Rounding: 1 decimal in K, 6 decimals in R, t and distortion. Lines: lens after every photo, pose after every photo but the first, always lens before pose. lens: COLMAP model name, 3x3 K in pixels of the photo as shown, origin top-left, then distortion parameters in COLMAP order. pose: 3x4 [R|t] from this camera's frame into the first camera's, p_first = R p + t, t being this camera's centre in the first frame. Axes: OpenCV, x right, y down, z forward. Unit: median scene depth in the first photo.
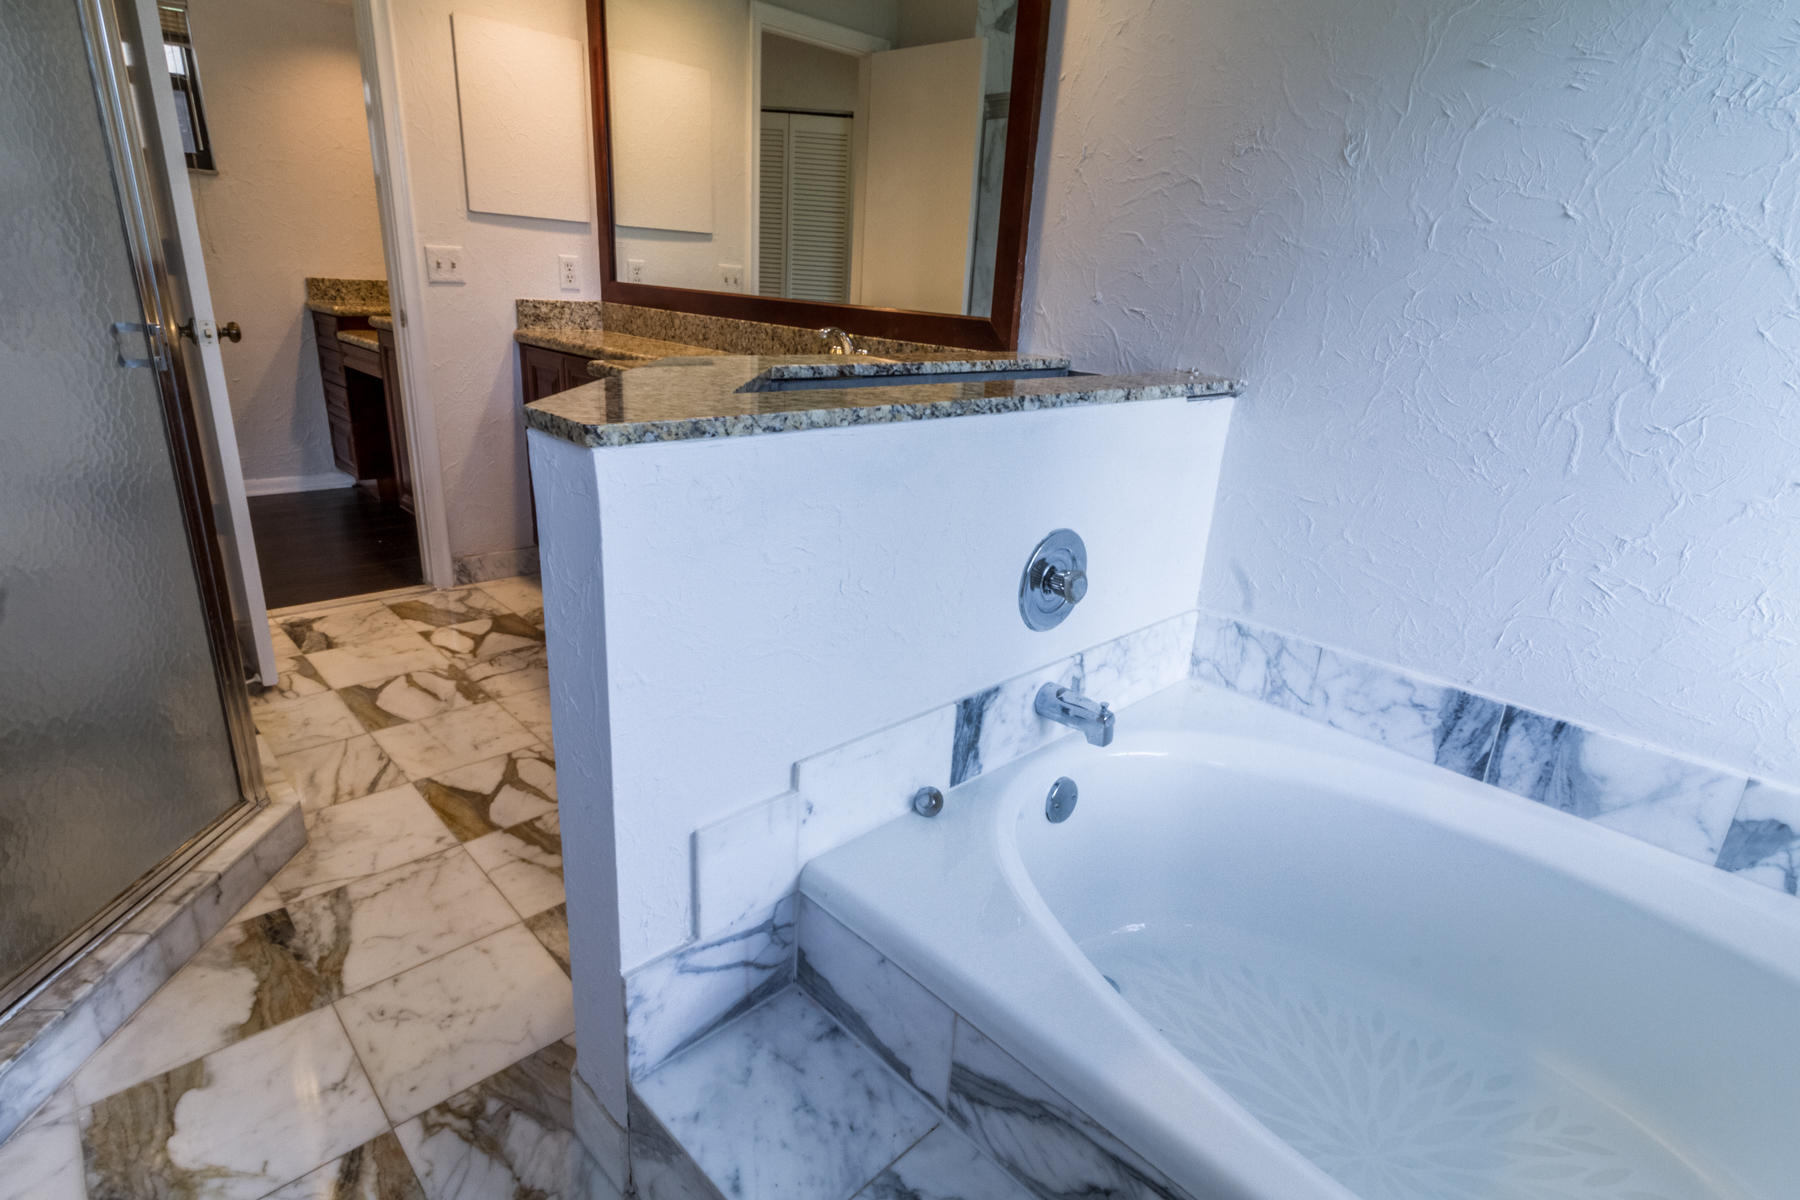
lens RADIAL K [[939.2, 0, 909.9], [0, 939.2, 596.4], [0, 0, 1]] dist [0.003122, 0.000966]
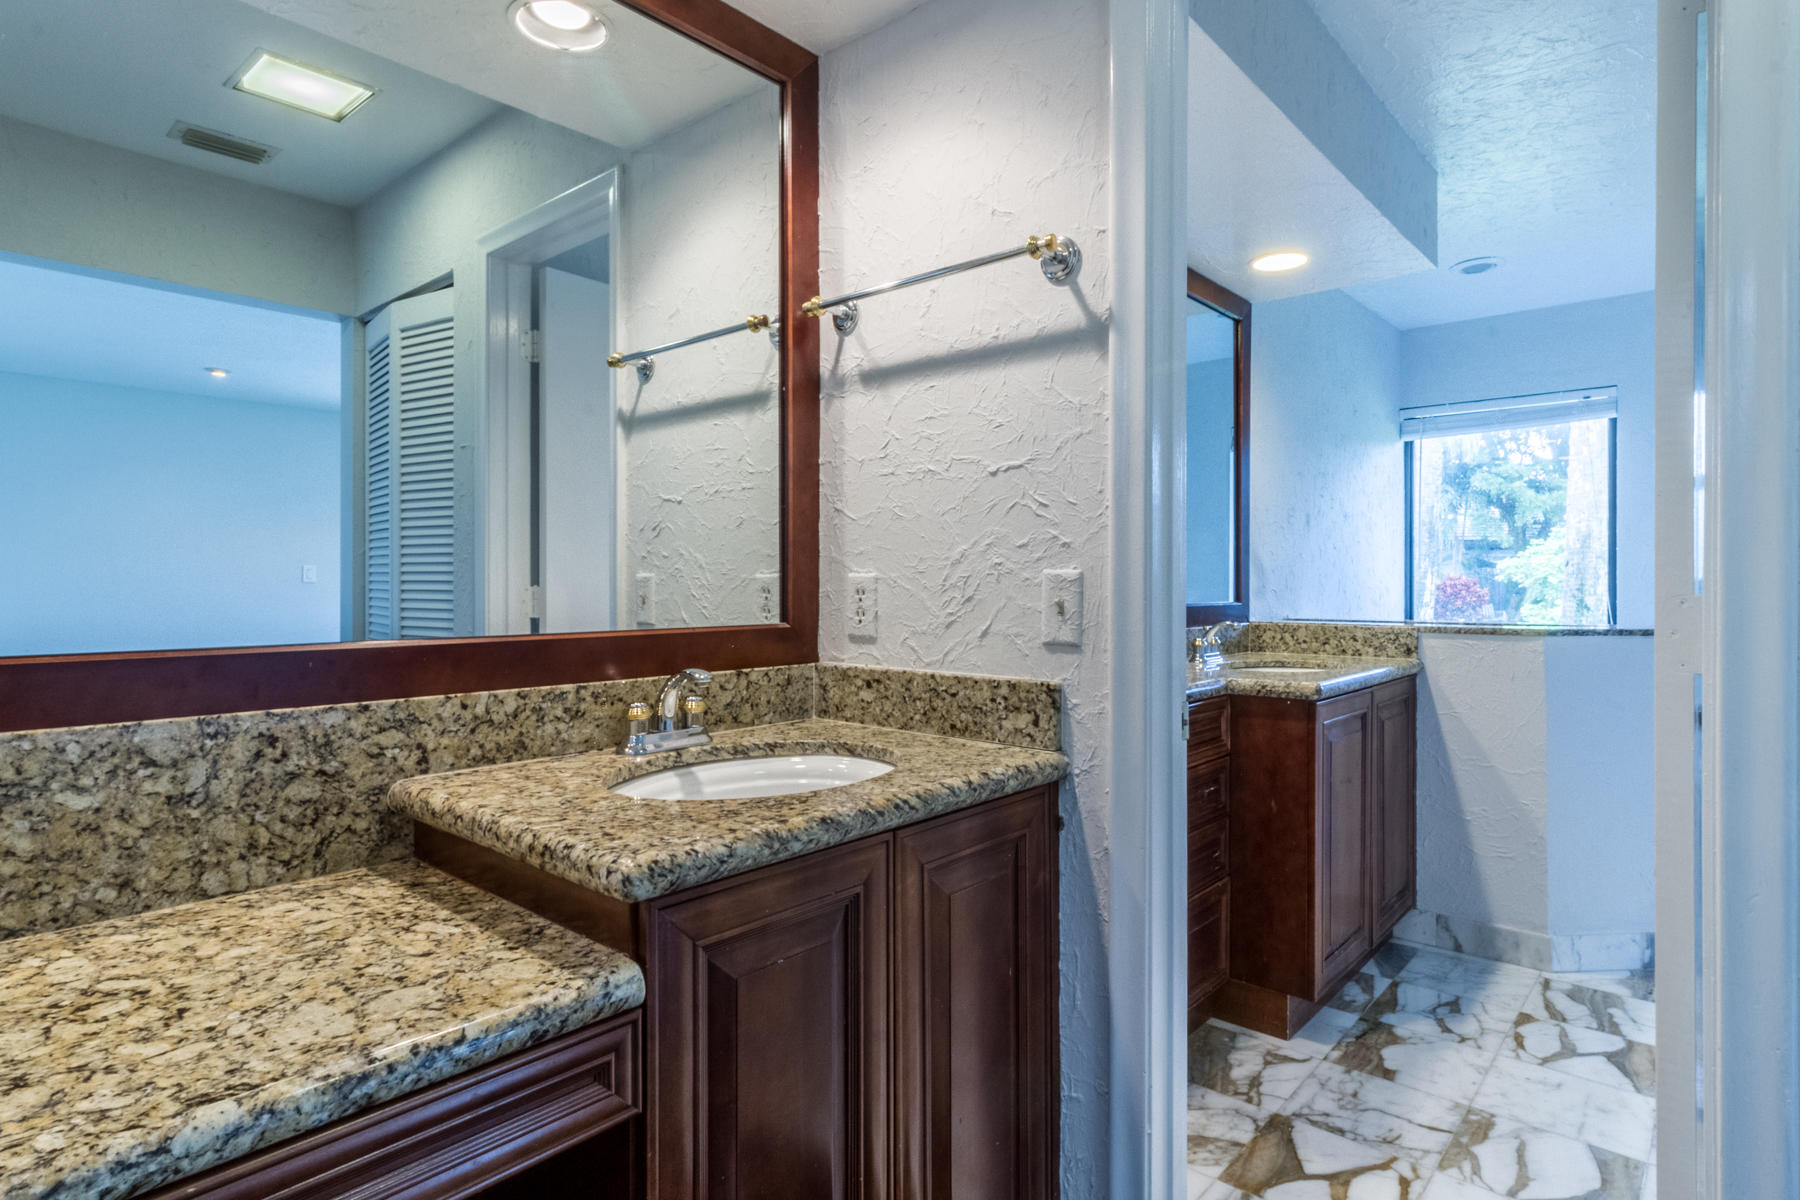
lens RADIAL K [[939.2, 0, 909.9], [0, 939.2, 596.4], [0, 0, 1]] dist [0.003122, 0.000966]
pose [[-0.081604, -0.059151, 0.994908, -1.065242], [0.324320, 0.942332, 0.082627, -0.471546], [-0.942421, 0.329411, -0.057714, 1.224093]]
